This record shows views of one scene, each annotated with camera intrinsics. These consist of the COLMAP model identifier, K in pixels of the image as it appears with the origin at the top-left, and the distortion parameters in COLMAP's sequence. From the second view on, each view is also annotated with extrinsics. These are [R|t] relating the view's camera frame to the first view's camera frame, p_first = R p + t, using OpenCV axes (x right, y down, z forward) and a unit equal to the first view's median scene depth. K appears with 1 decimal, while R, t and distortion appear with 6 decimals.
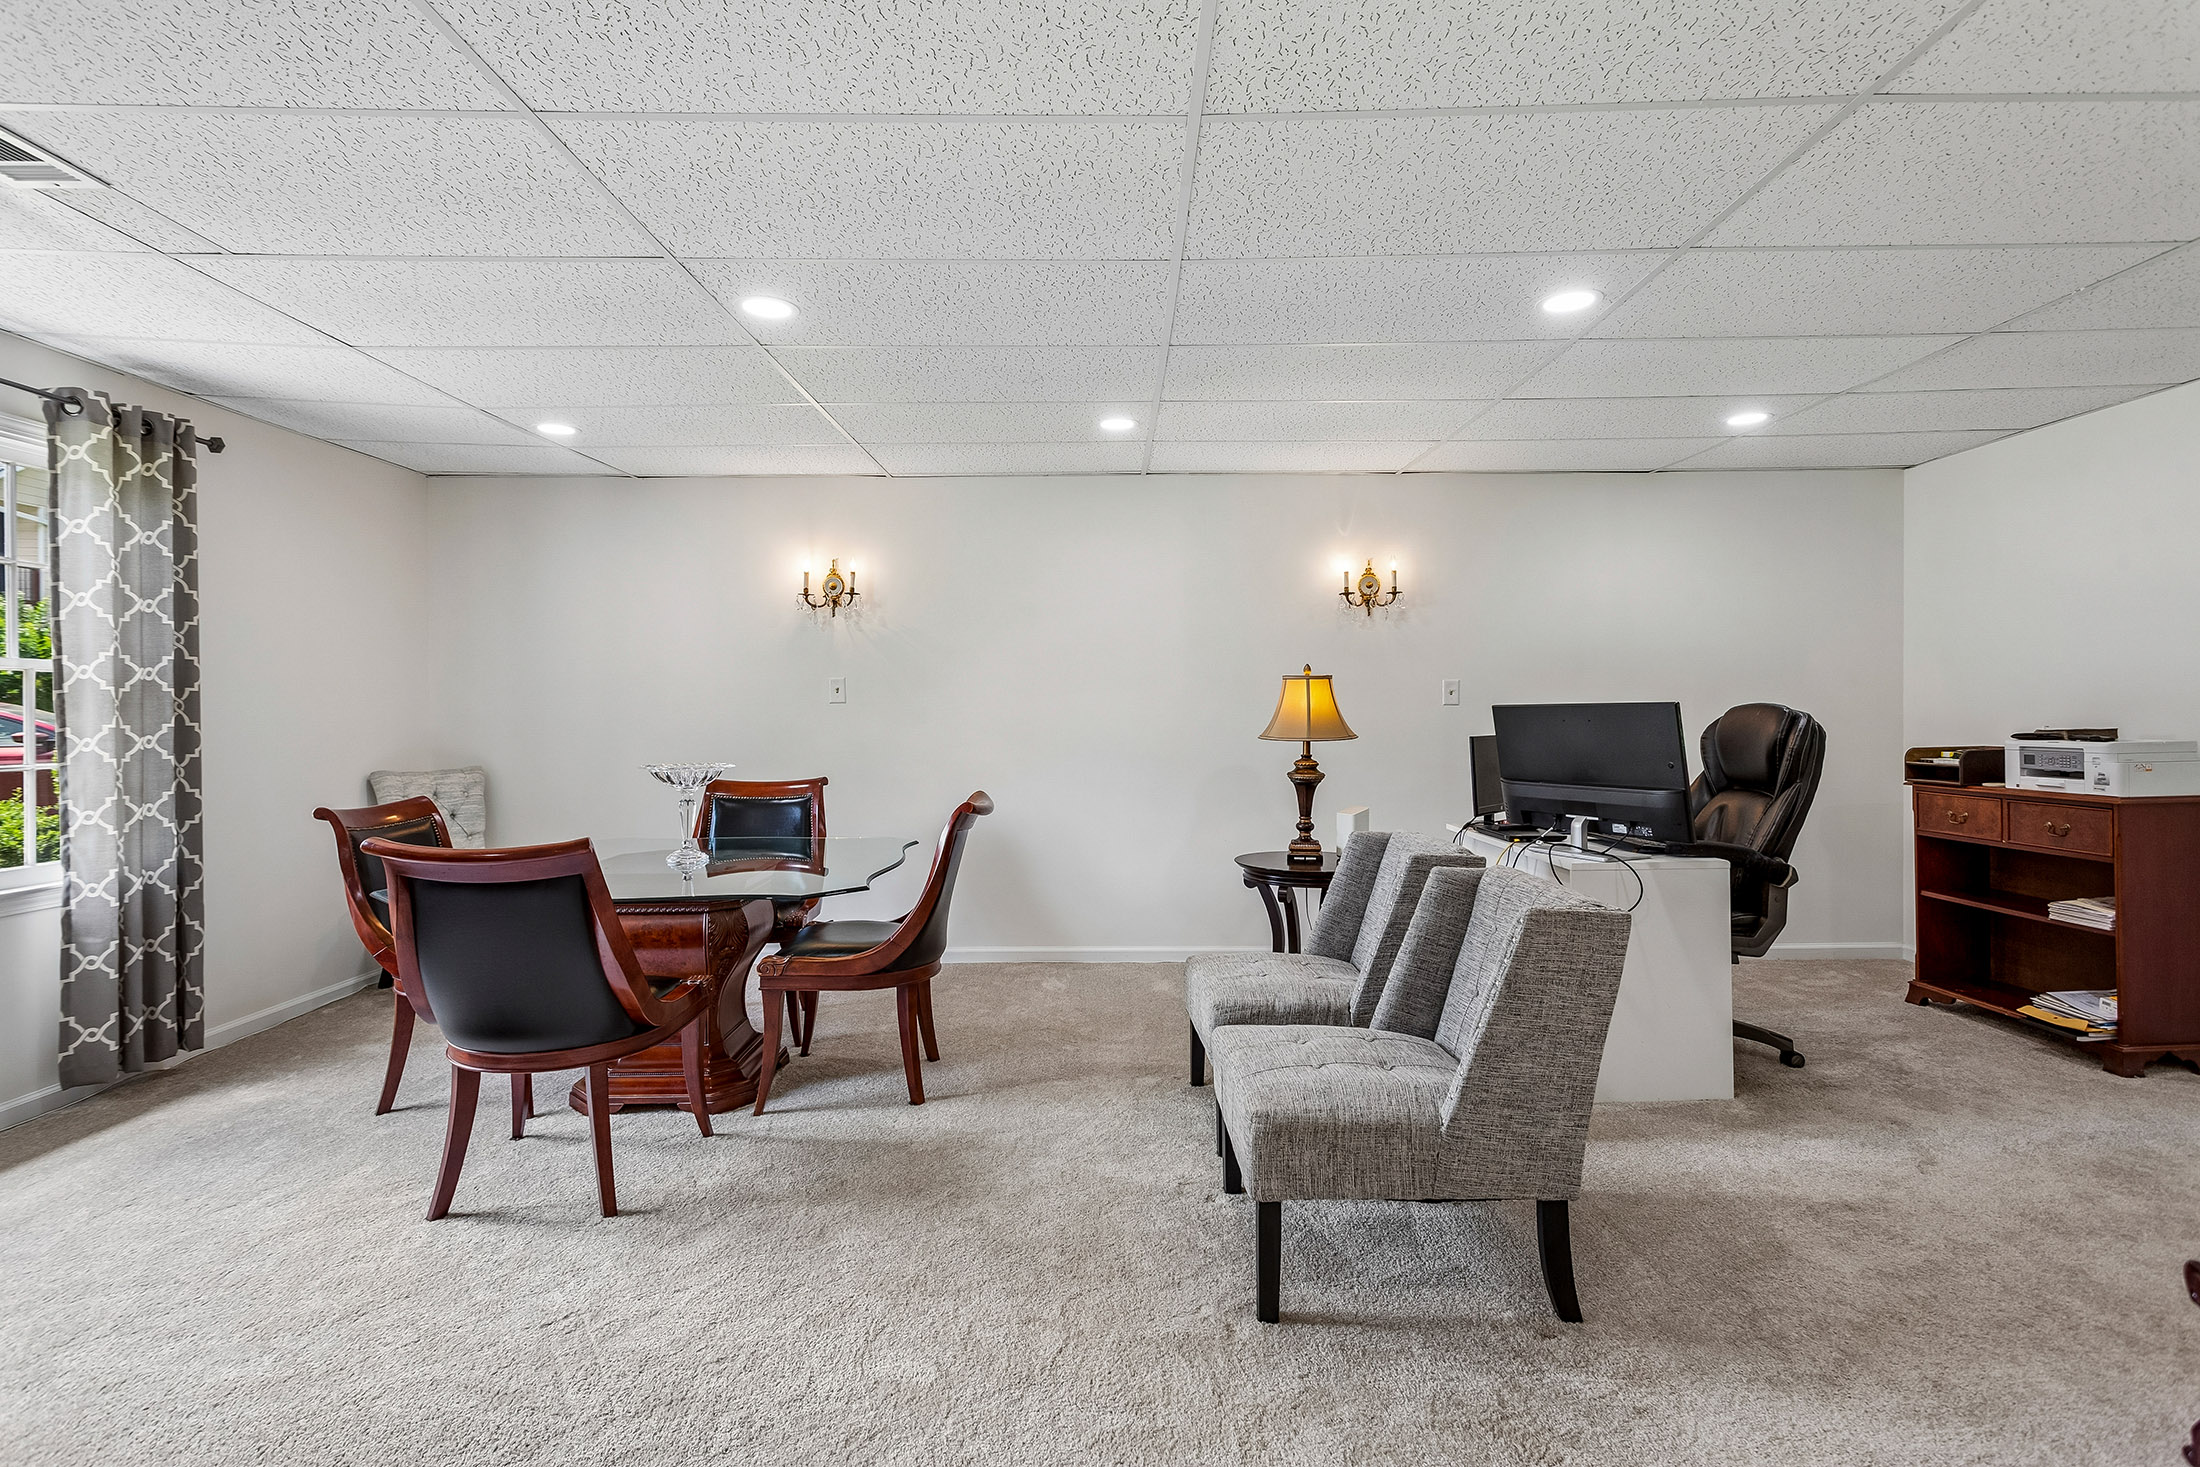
lens RADIAL K [[1051.9, 0, 1117.1], [0, 1051.9, 716.5], [0, 0, 1]] dist [-0.004106, 0.007512]
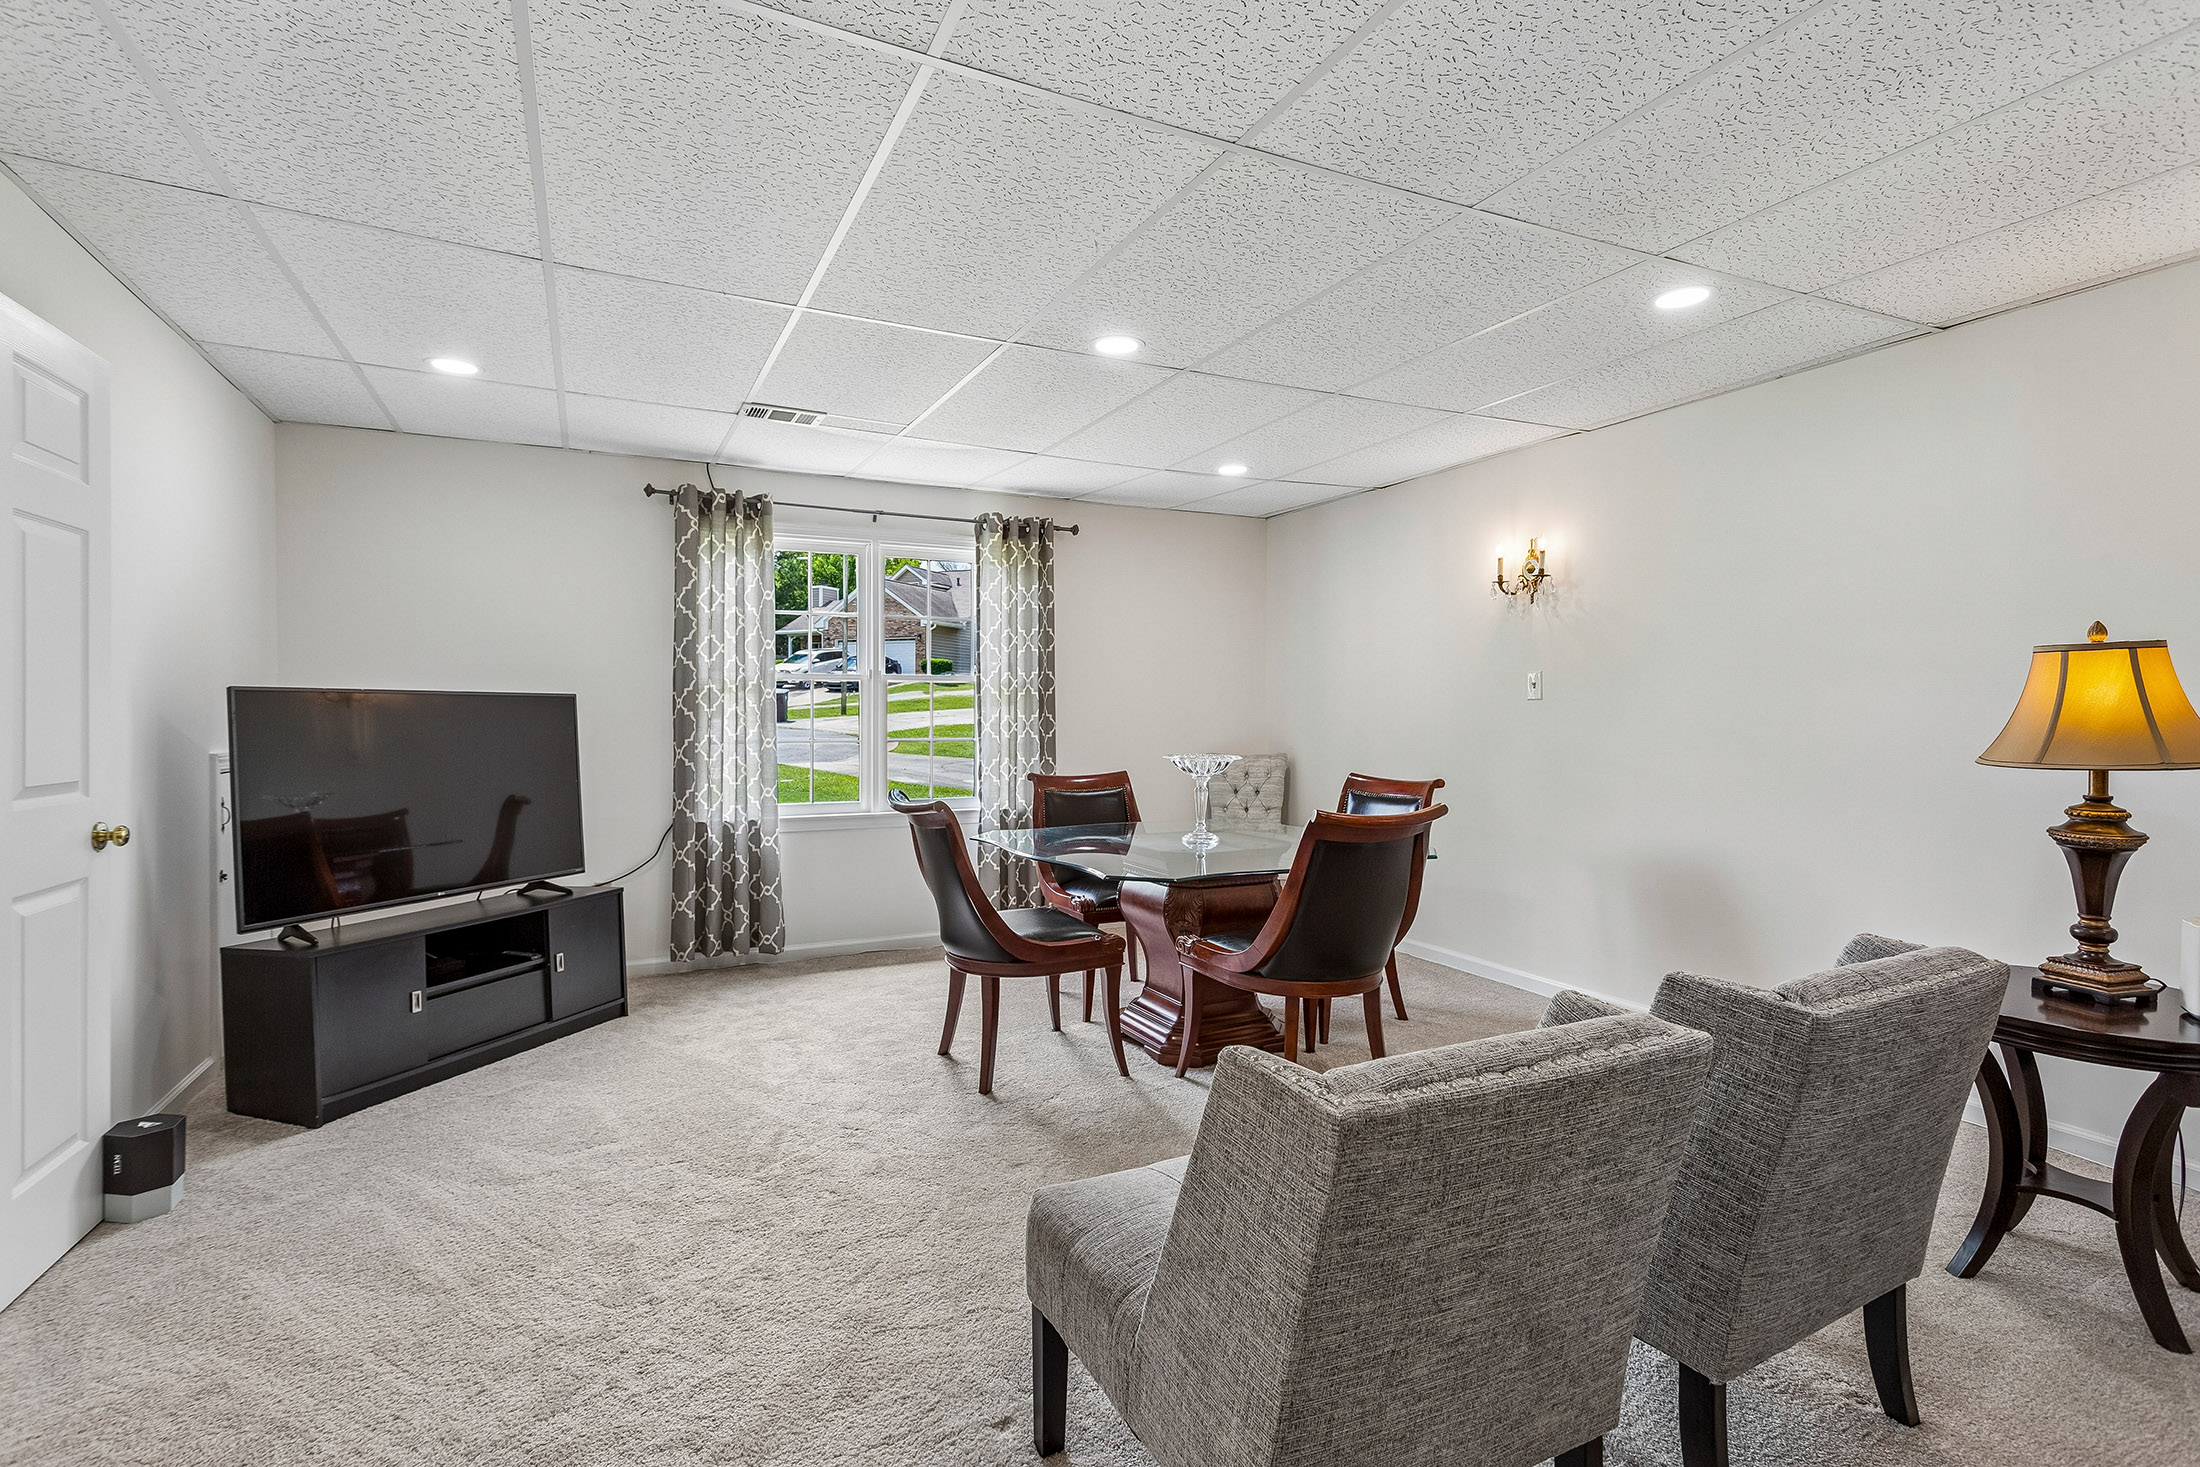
lens RADIAL K [[1051.9, 0, 1117.1], [0, 1051.9, 716.5], [0, 0, 1]] dist [-0.004106, 0.007512]
pose [[0.426057, 0.011296, -0.904626, 0.473577], [-0.009148, 0.999925, 0.008178, -0.003213], [0.904650, 0.004791, 0.426129, 0.365711]]
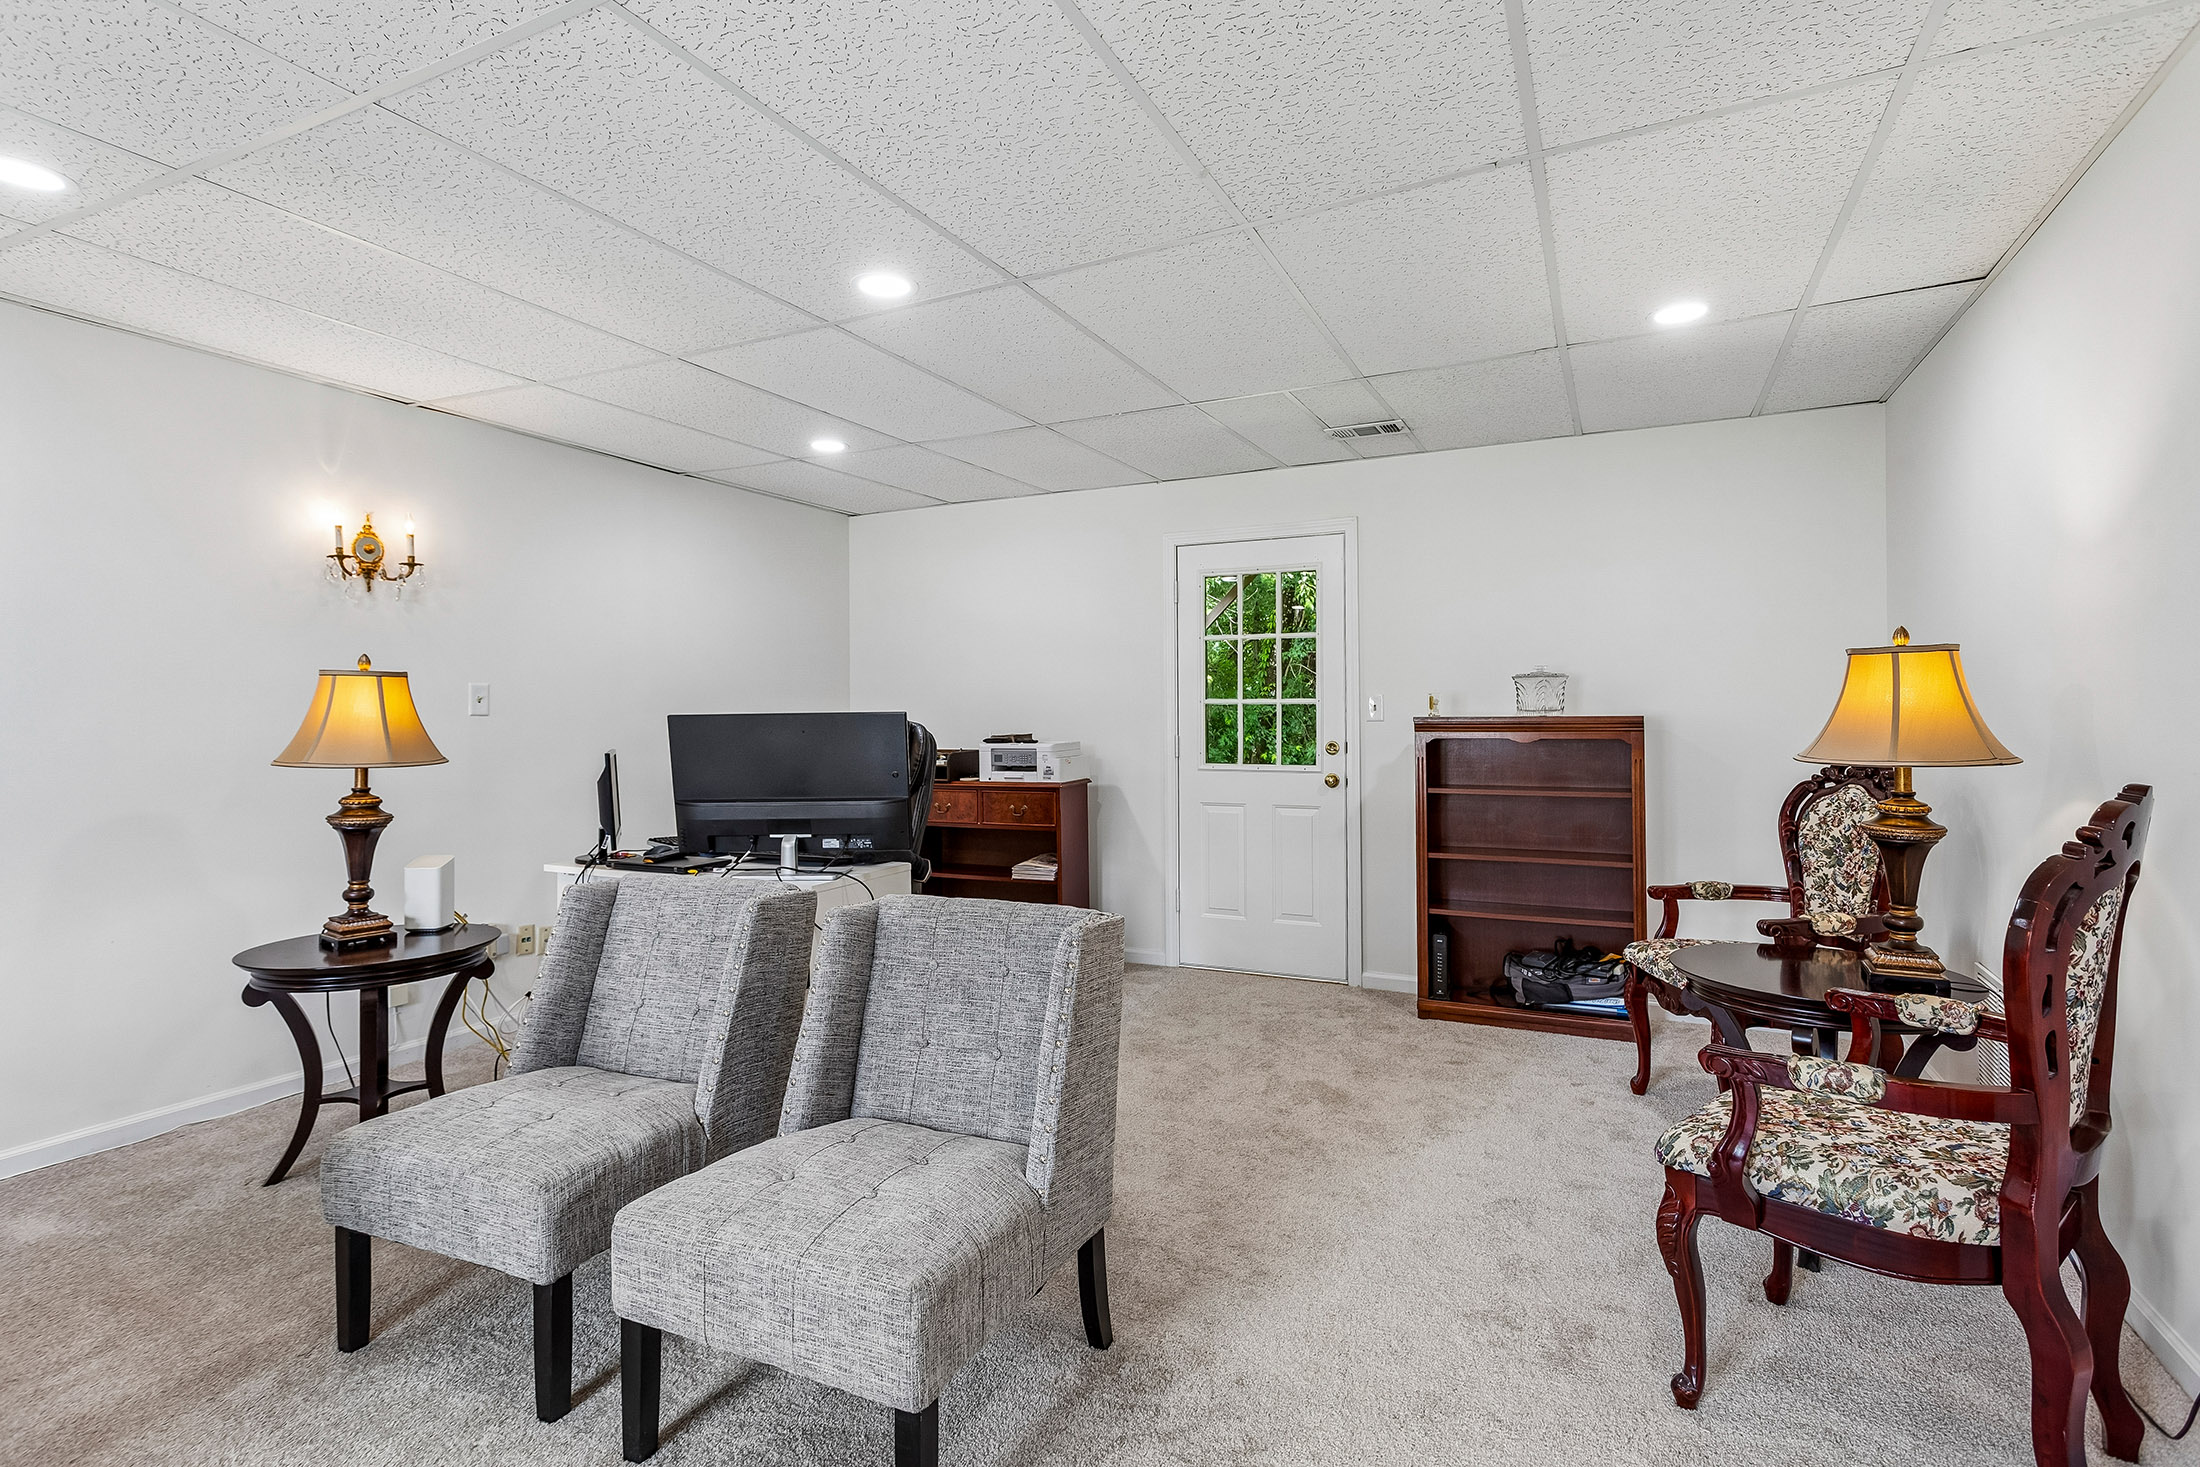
lens RADIAL K [[1051.9, 0, 1117.1], [0, 1051.9, 716.5], [0, 0, 1]] dist [-0.004106, 0.007512]
pose [[0.447203, 0.001893, 0.894430, -0.222029], [0.009420, 0.999932, -0.006826, -0.000644], [-0.894383, 0.011478, 0.447155, 0.278919]]
